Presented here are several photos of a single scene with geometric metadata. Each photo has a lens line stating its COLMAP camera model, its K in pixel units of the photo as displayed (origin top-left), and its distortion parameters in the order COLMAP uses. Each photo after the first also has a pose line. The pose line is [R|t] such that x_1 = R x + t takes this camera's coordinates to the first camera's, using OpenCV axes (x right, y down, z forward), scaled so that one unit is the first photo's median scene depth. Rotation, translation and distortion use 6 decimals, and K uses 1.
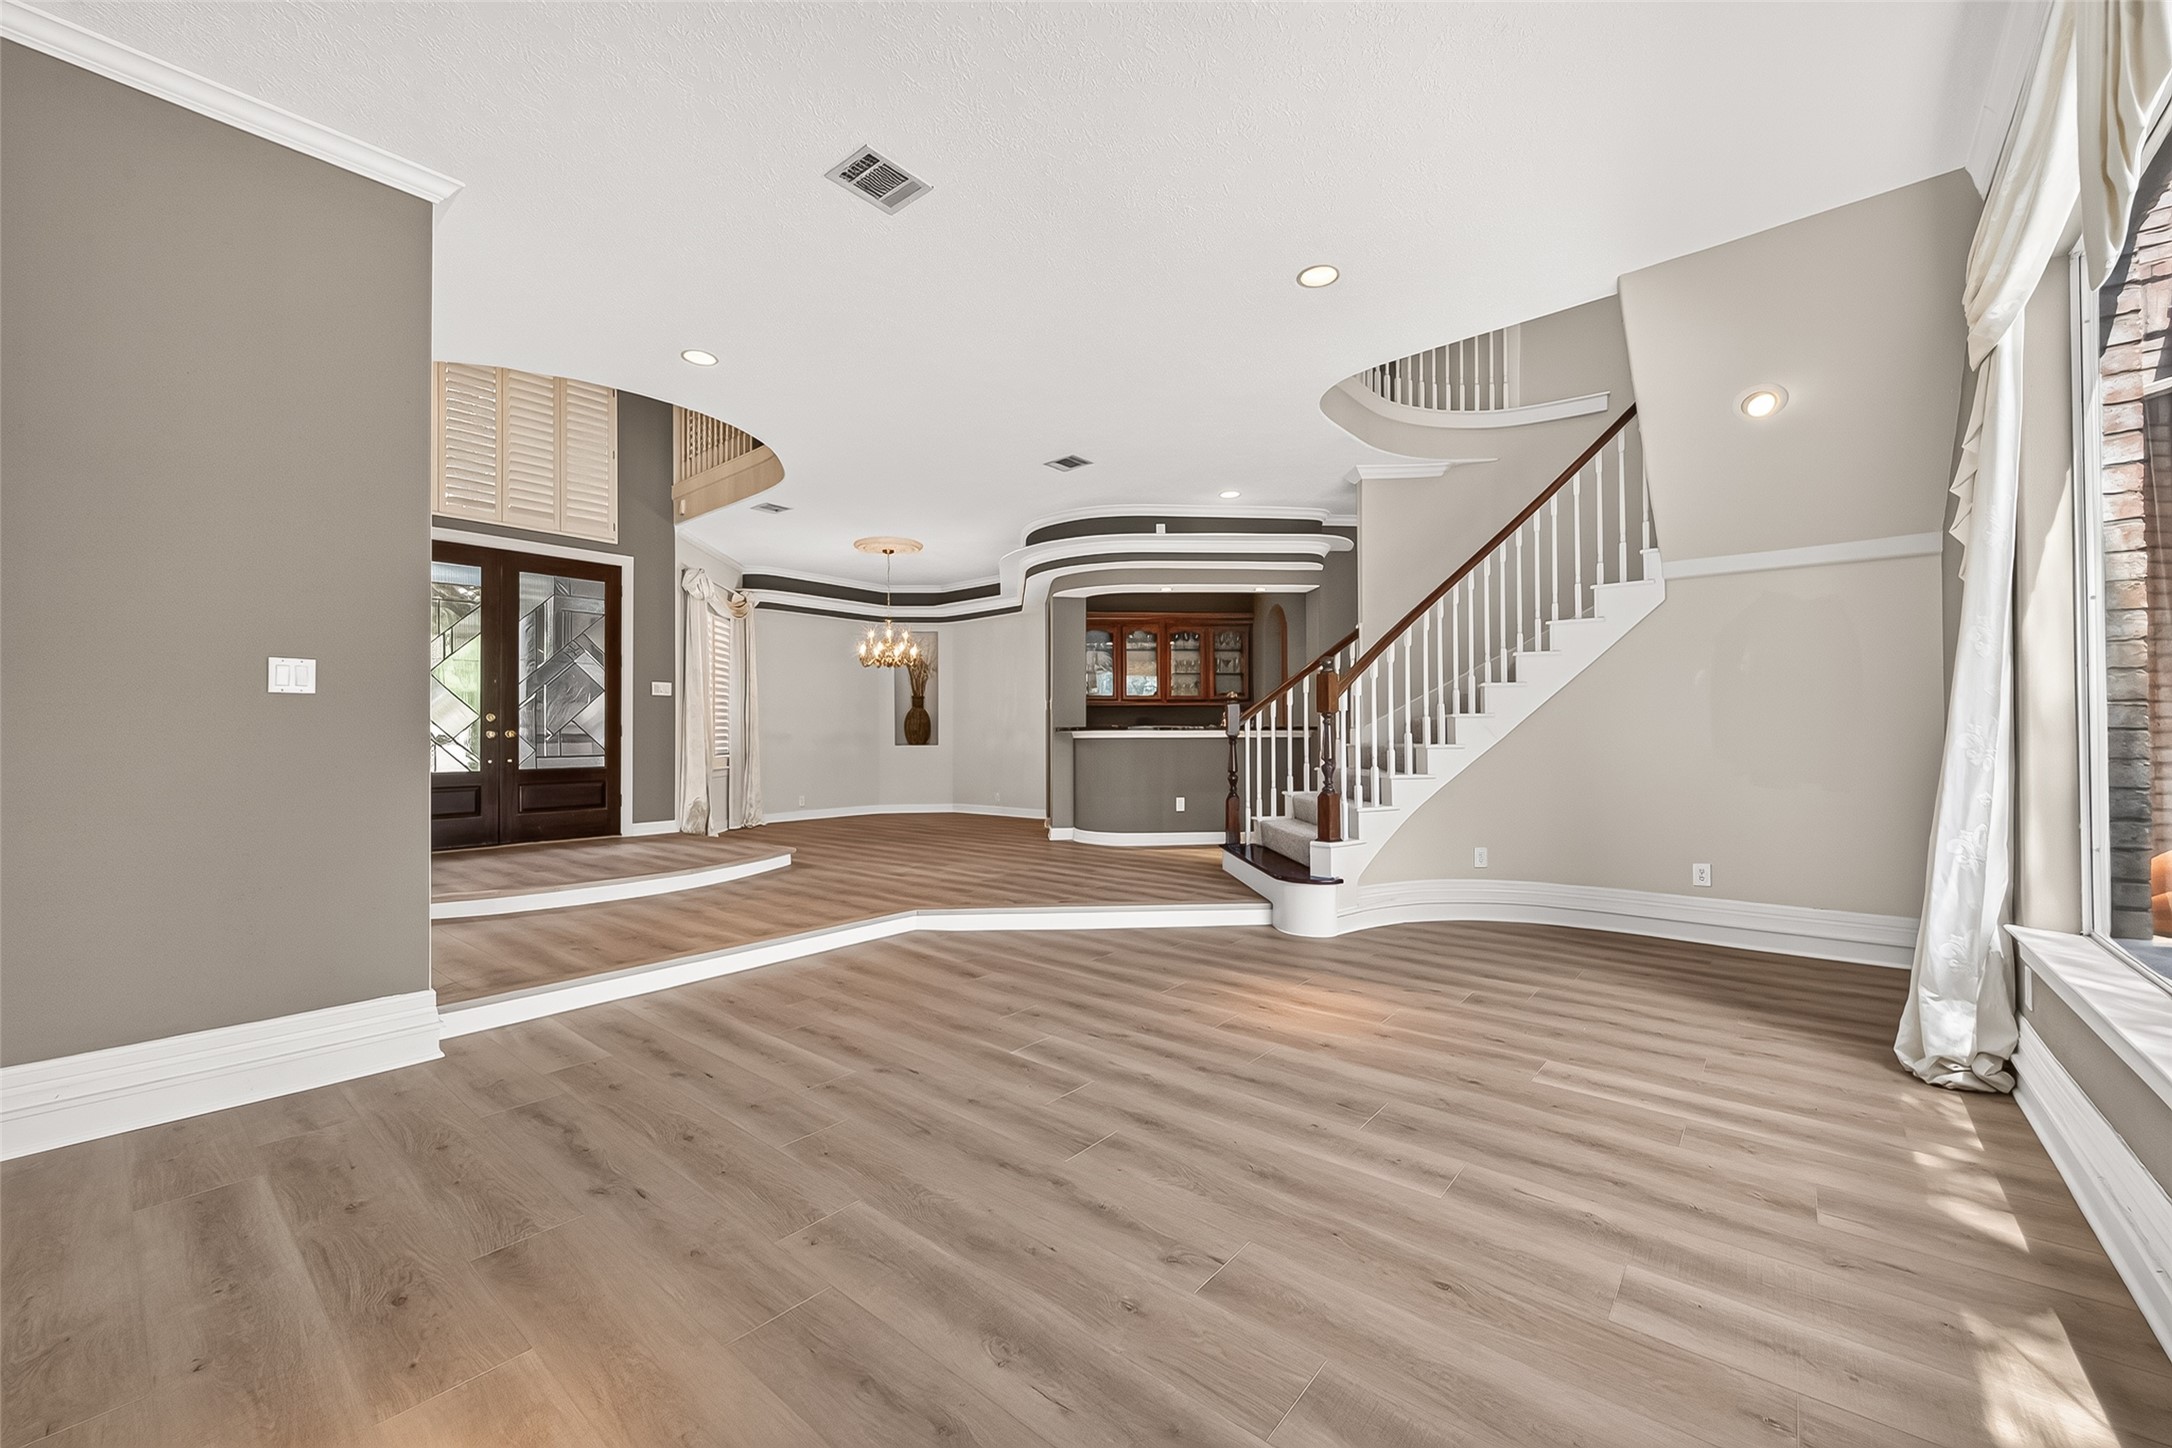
lens RADIAL K [[847.2, 0, 1095.1], [0, 847.2, 729.2], [0, 0, 1]] dist [-0.002240, -0.000190]
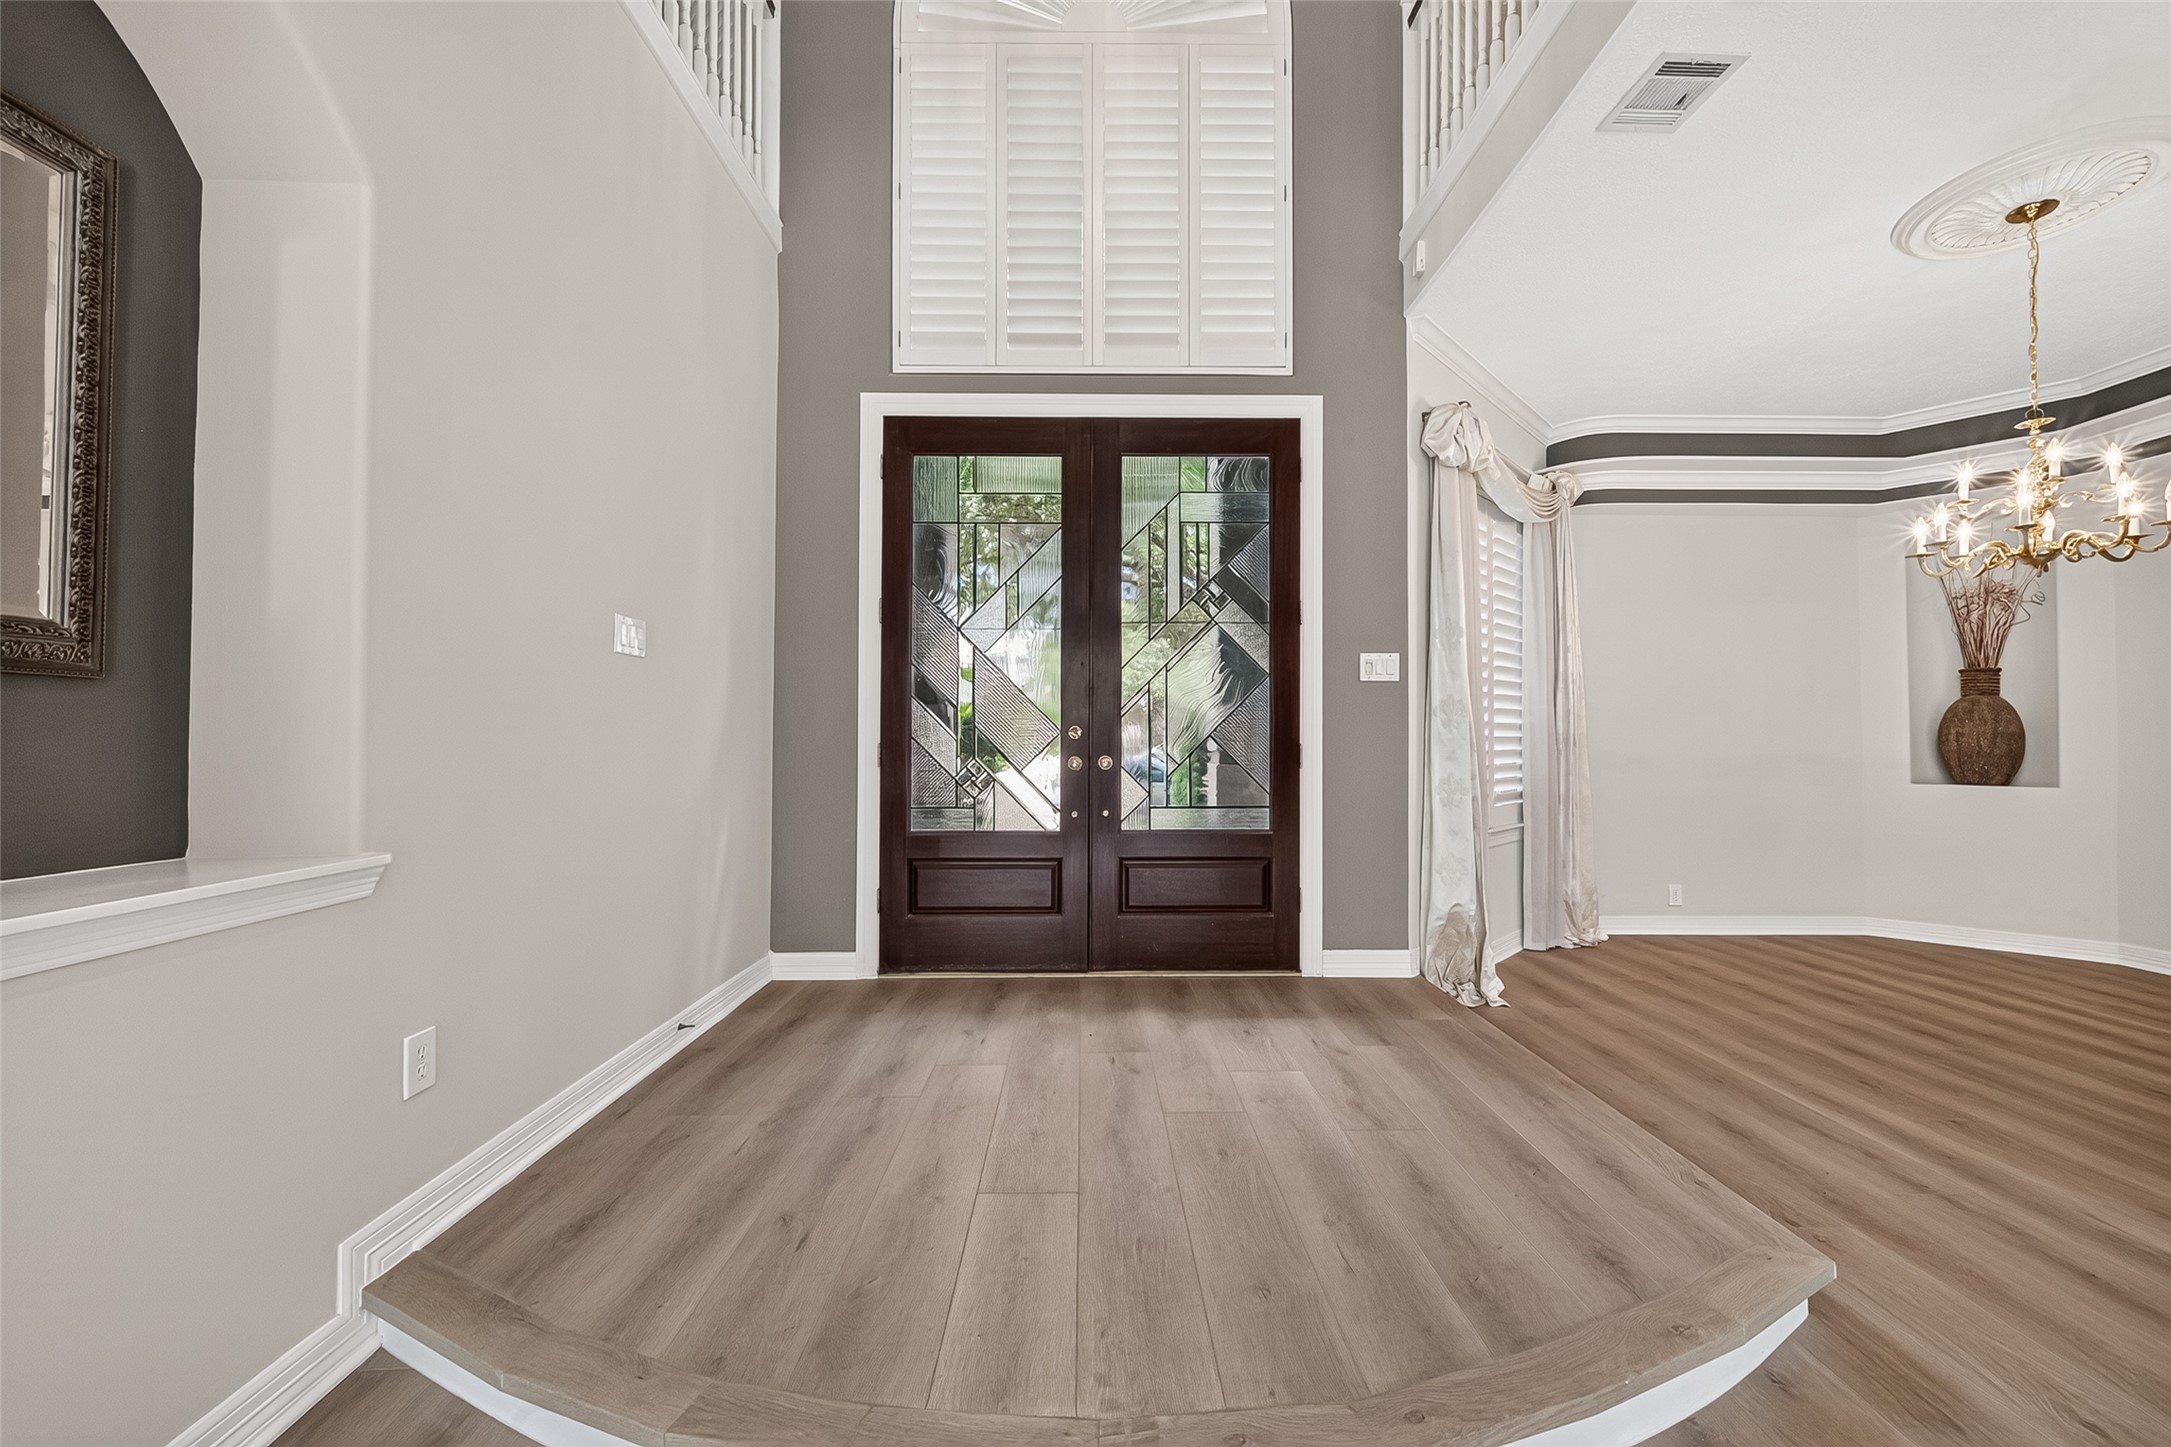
lens RADIAL K [[846.8, 0, 1096.6], [0, 846.8, 726.3], [0, 0, 1]] dist [-0.002240, -0.000190]
pose [[0.653855, -0.006365, -0.756593, -0.266245], [0.001359, 0.999973, -0.007237, -0.012122], [0.756618, 0.003704, 0.653846, 0.588333]]
